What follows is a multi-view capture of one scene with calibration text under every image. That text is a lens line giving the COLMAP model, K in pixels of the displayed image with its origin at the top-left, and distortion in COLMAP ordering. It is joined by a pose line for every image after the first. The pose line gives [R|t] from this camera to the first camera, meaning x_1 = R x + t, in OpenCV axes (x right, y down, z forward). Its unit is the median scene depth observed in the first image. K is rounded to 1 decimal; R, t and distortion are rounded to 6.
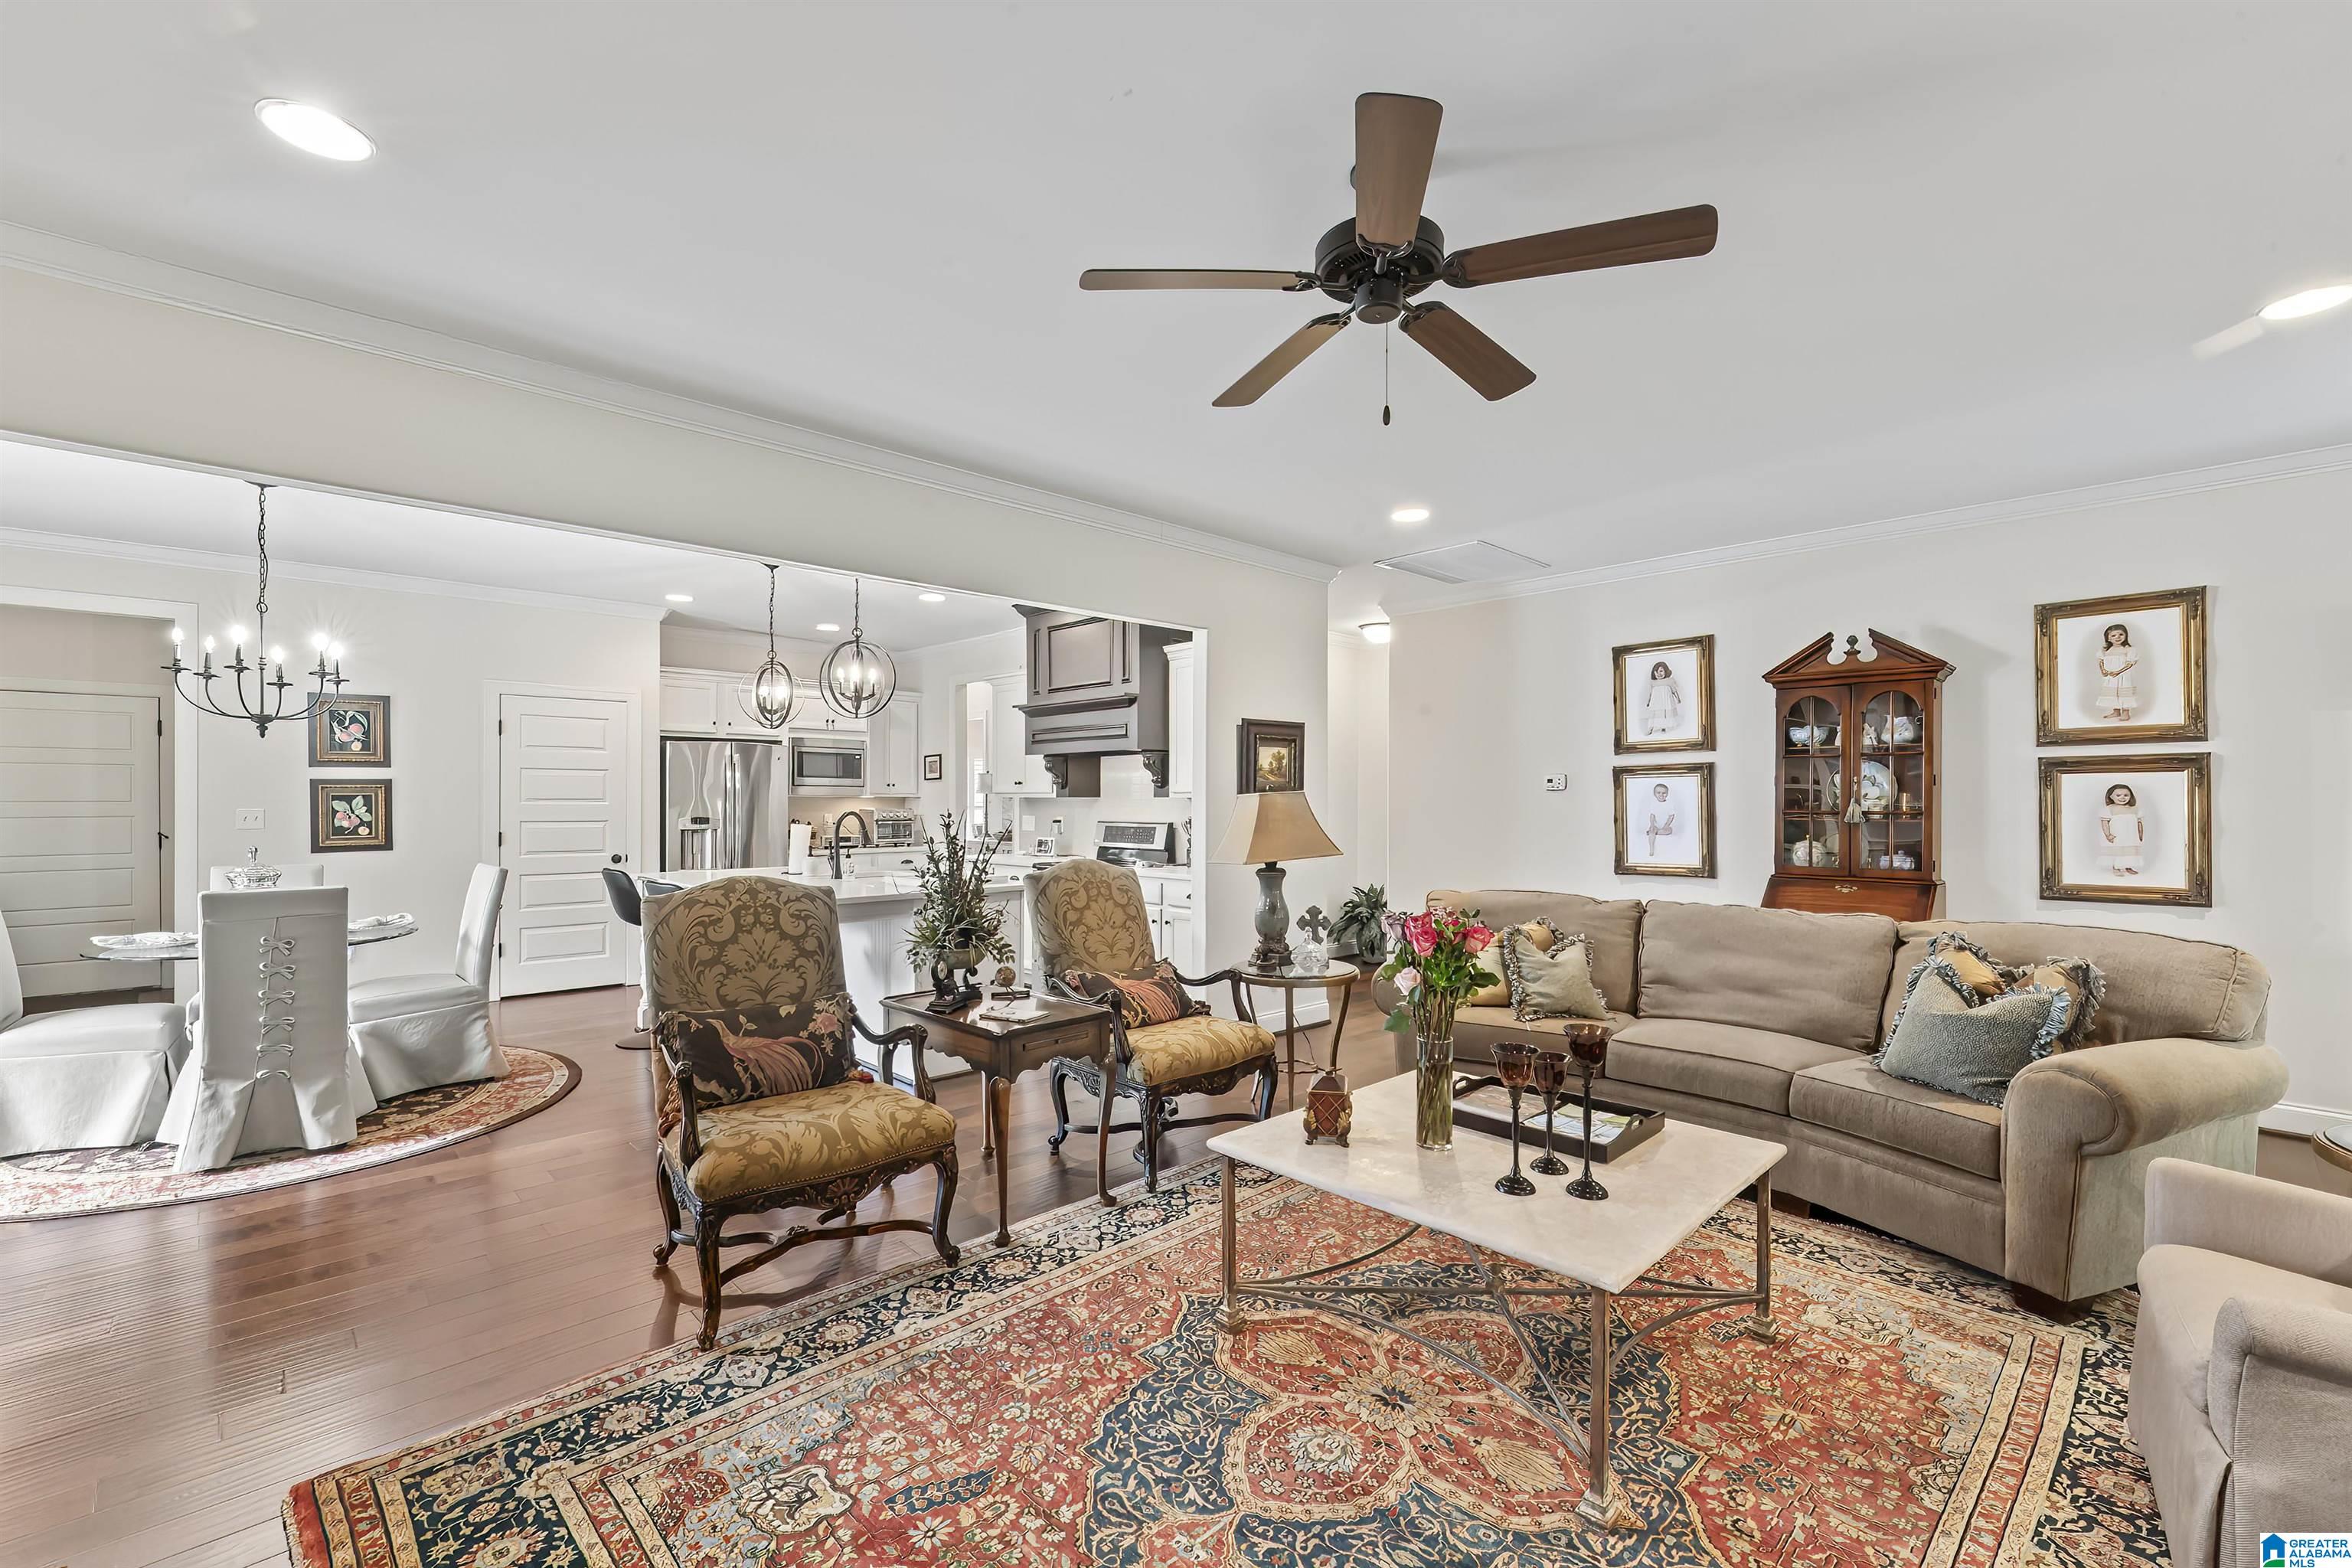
lens RADIAL K [[986.1, 0, 1177.7], [0, 986.1, 798.6], [0, 0, 1]] dist [-0.002209, -0.001052]
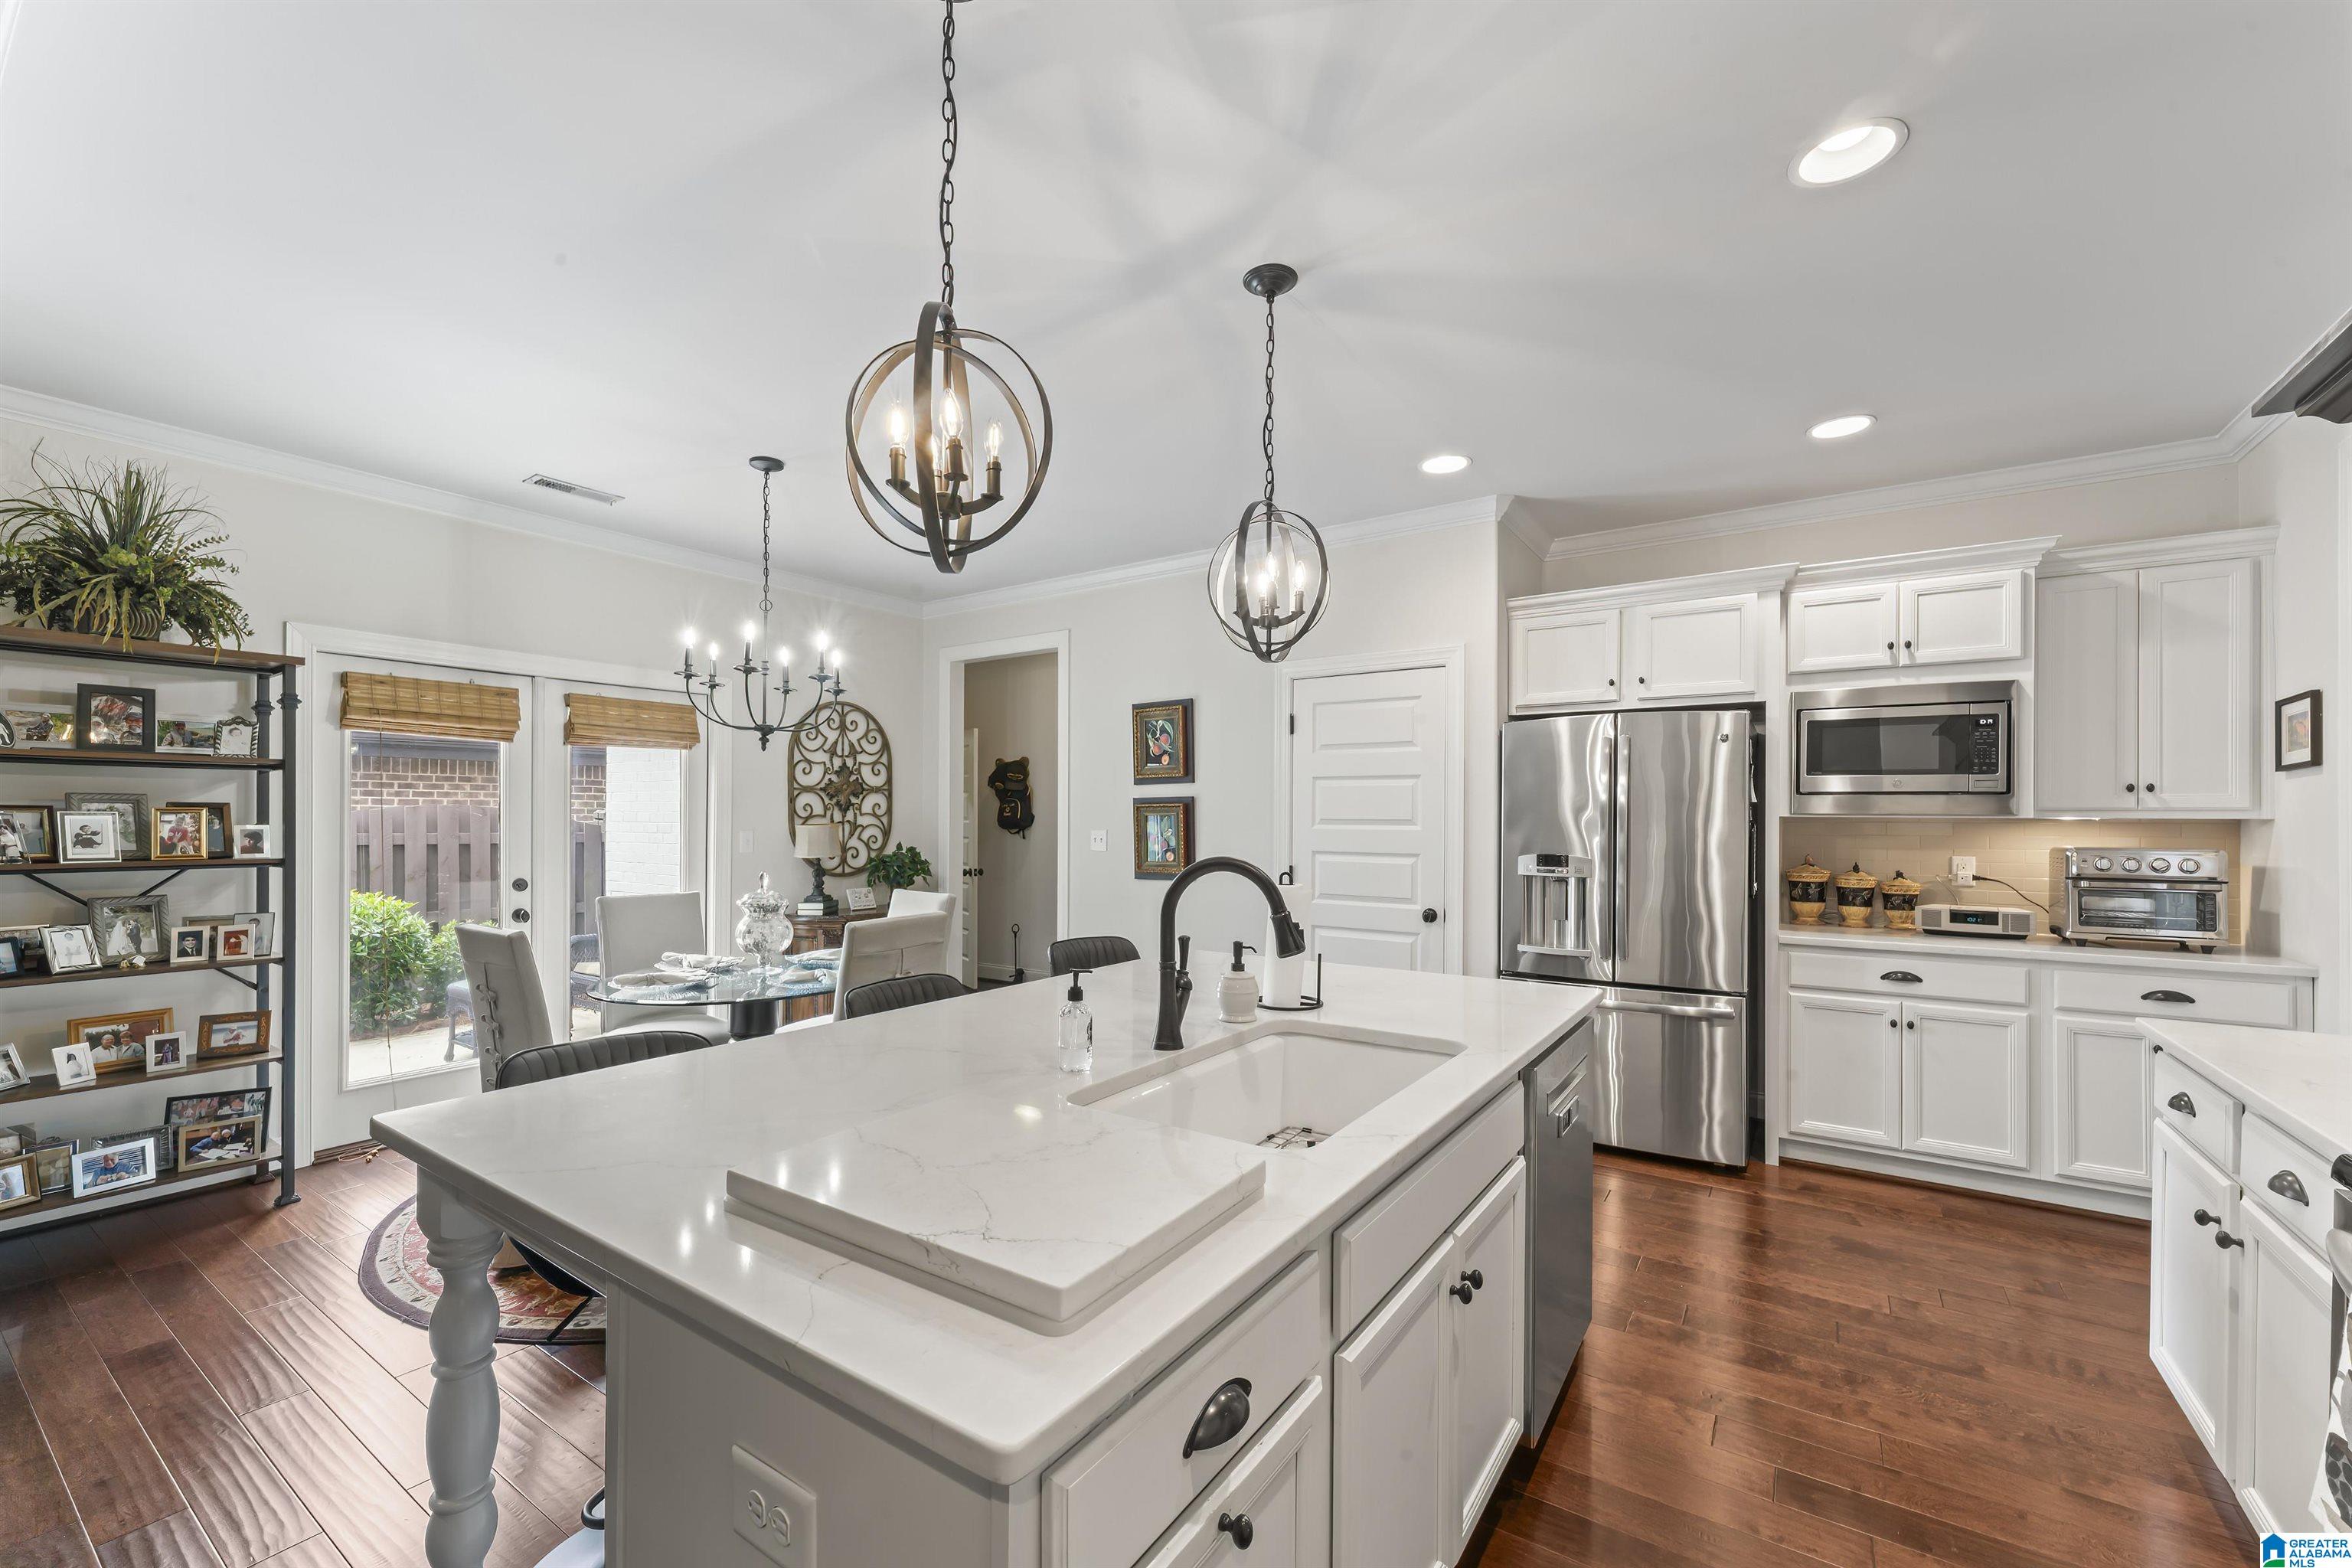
lens RADIAL K [[948.7, 0, 1185.1], [0, 948.7, 813.3], [0, 0, 1]] dist [0.001298, 0.000136]
pose [[0.218321, -0.005376, -0.975862, -0.015117], [-0.001611, 0.999981, -0.005870, -0.001031], [0.975876, 0.002854, 0.218308, 1.796366]]
